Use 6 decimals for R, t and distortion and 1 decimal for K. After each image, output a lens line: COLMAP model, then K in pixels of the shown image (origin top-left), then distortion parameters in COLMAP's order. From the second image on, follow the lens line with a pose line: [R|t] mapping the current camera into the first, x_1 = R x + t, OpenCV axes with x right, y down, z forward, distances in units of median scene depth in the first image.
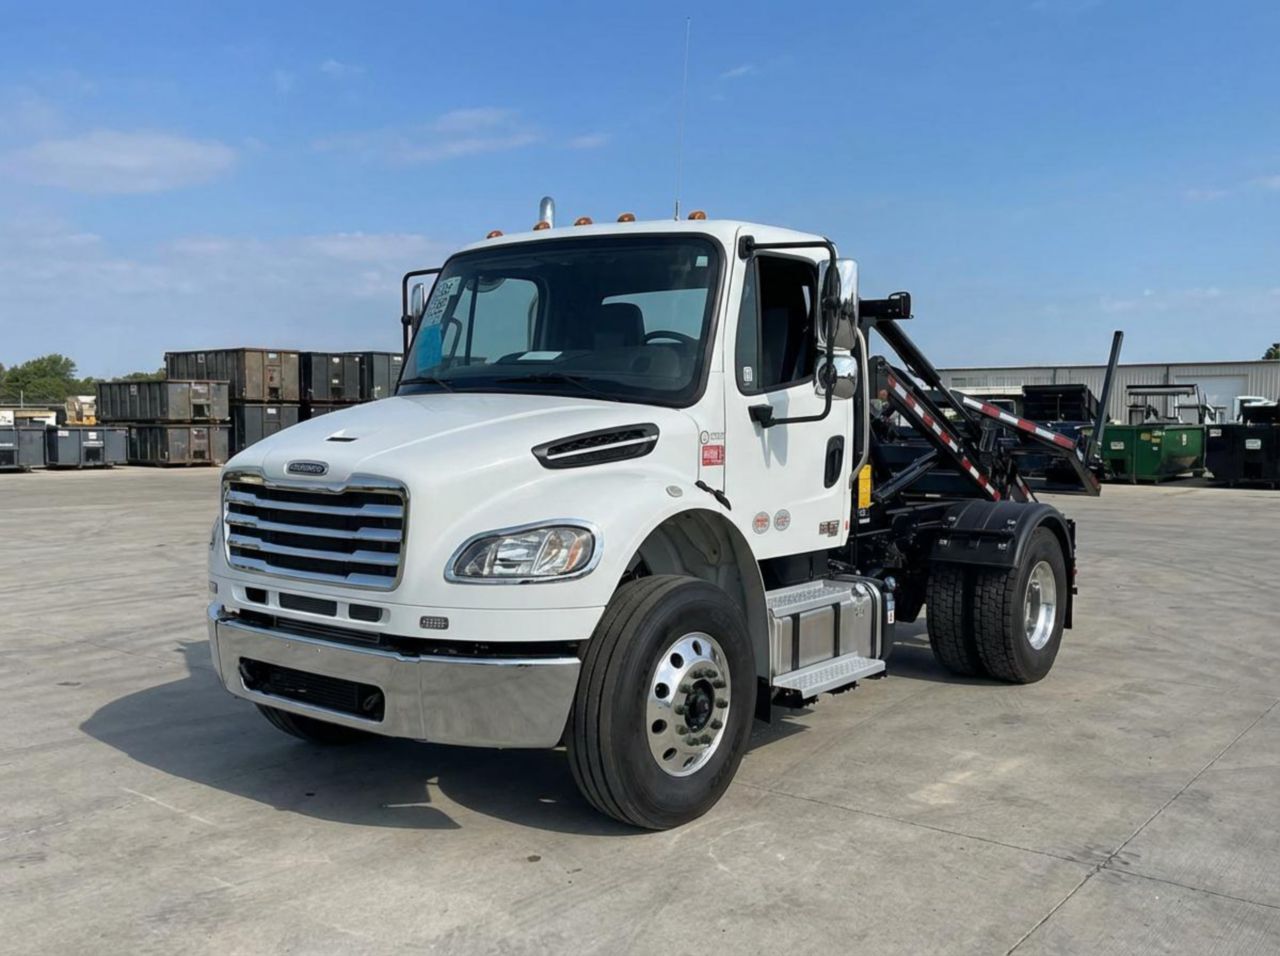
lens RADIAL K [[1165.6, 0, 648.3], [0, 1165.6, 485.2], [0, 0, 1]] dist [0.011802, 0.000000]
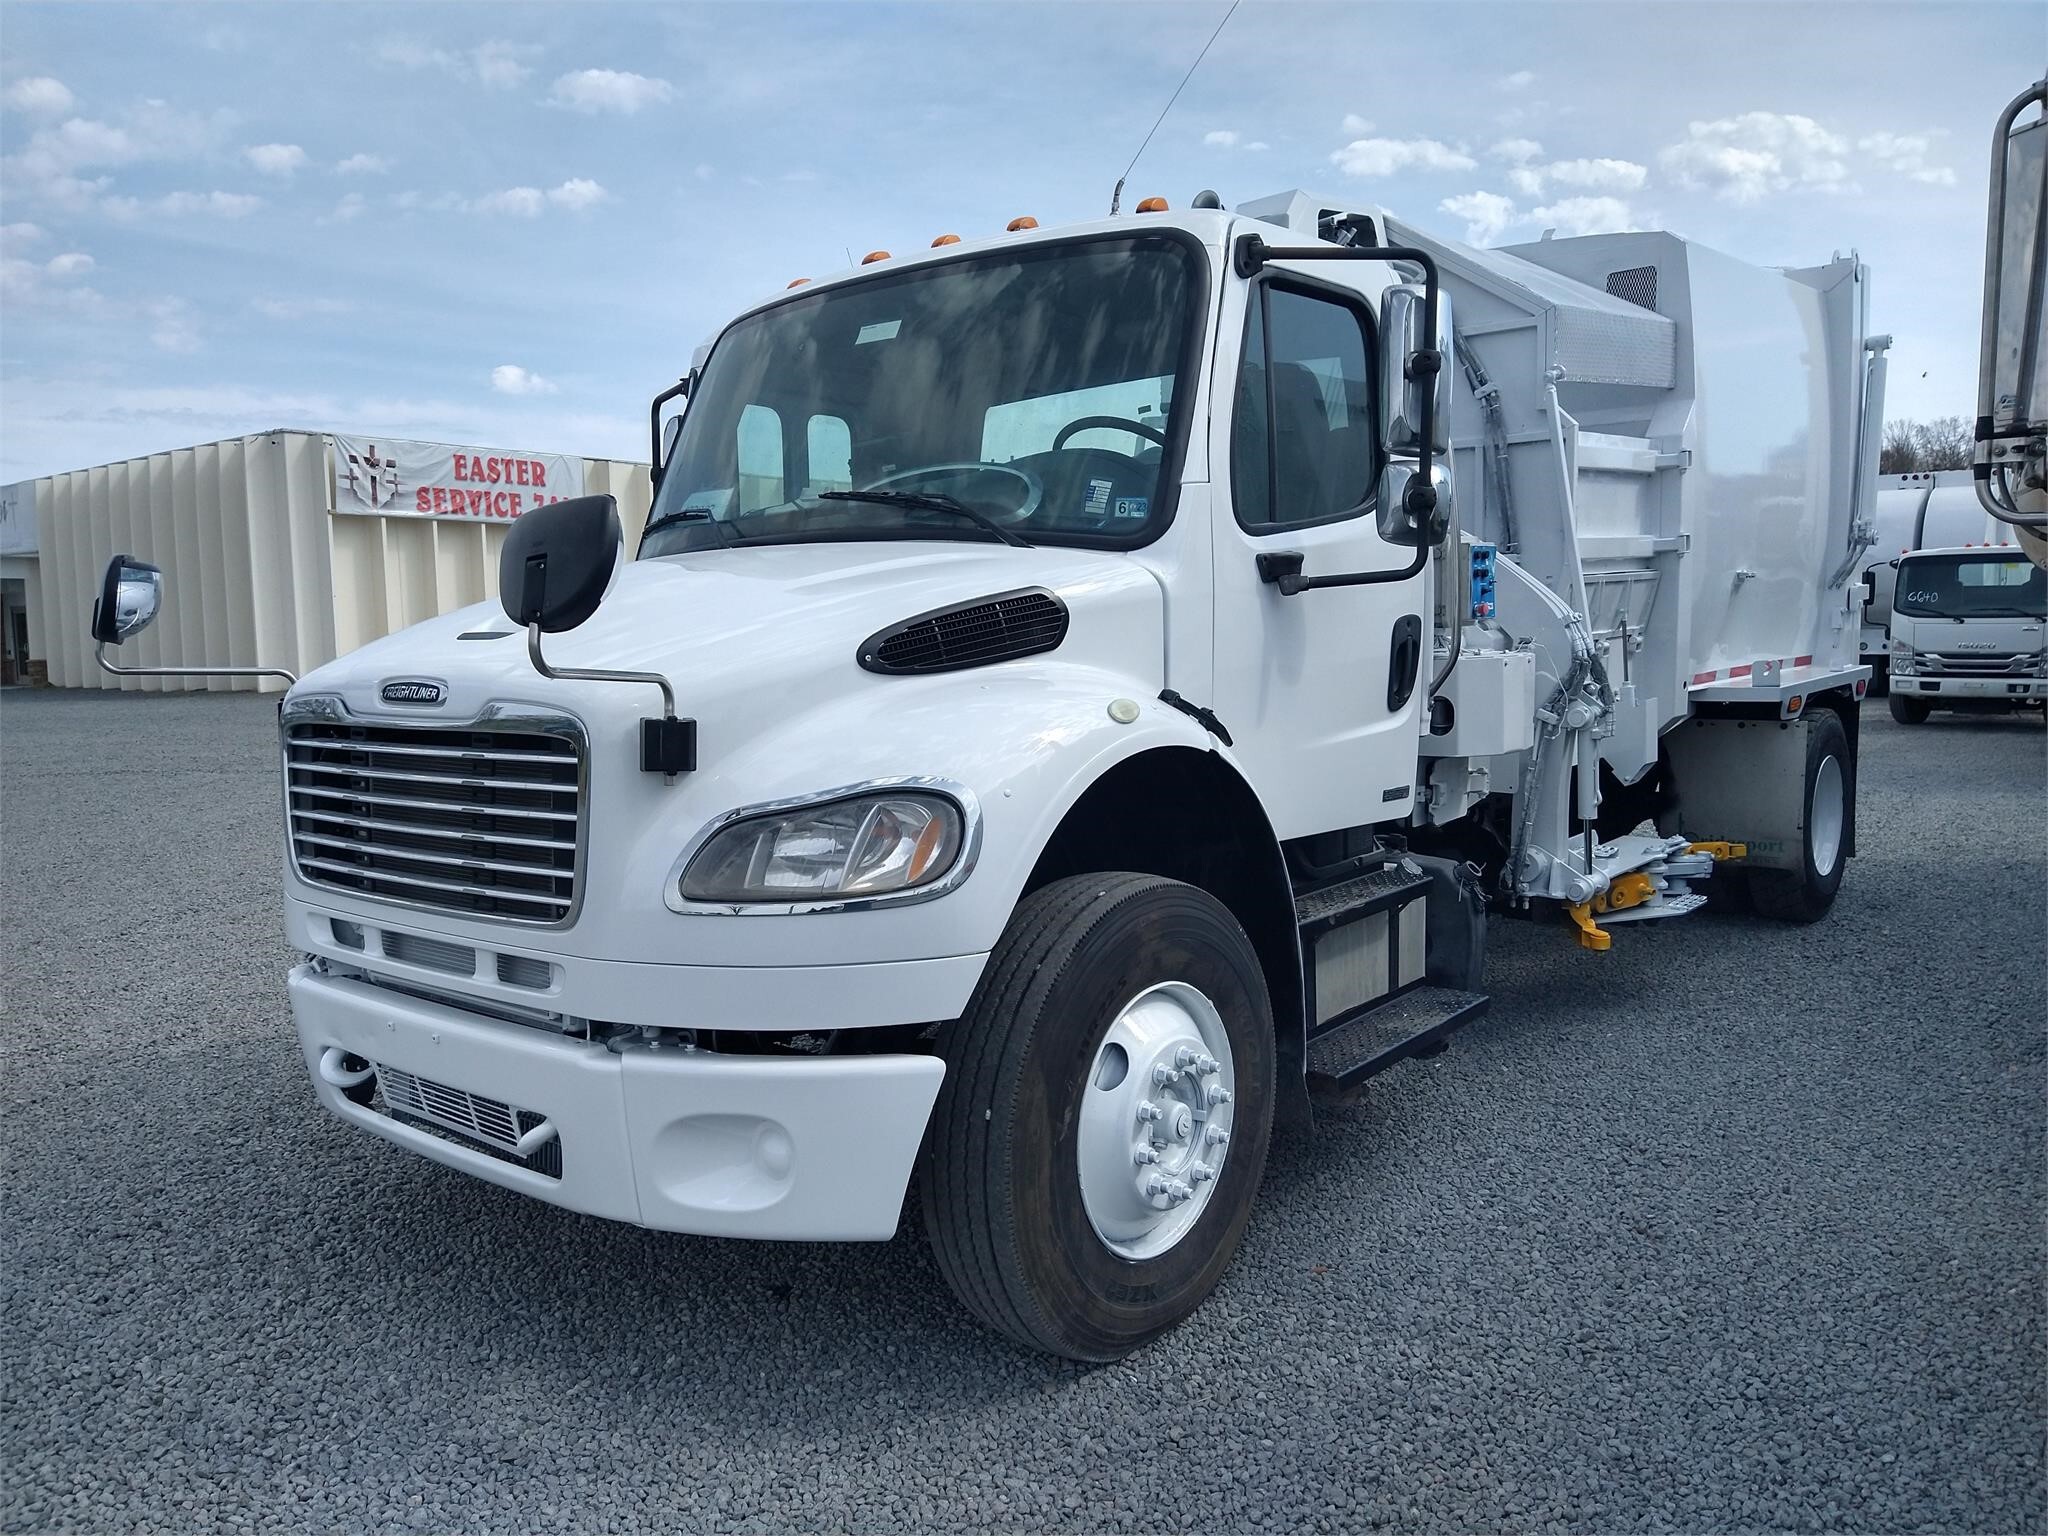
lens RADIAL K [[1530.5, 0, 1027.9], [0, 1530.5, 763.6], [0, 0, 1]] dist [-0.011190, -0.001125]
pose [[0.998820, -0.029514, -0.038562, 0.005234], [0.030504, 0.999214, 0.025335, 0.007707], [0.037784, -0.026482, 0.998935, 0.319403]]
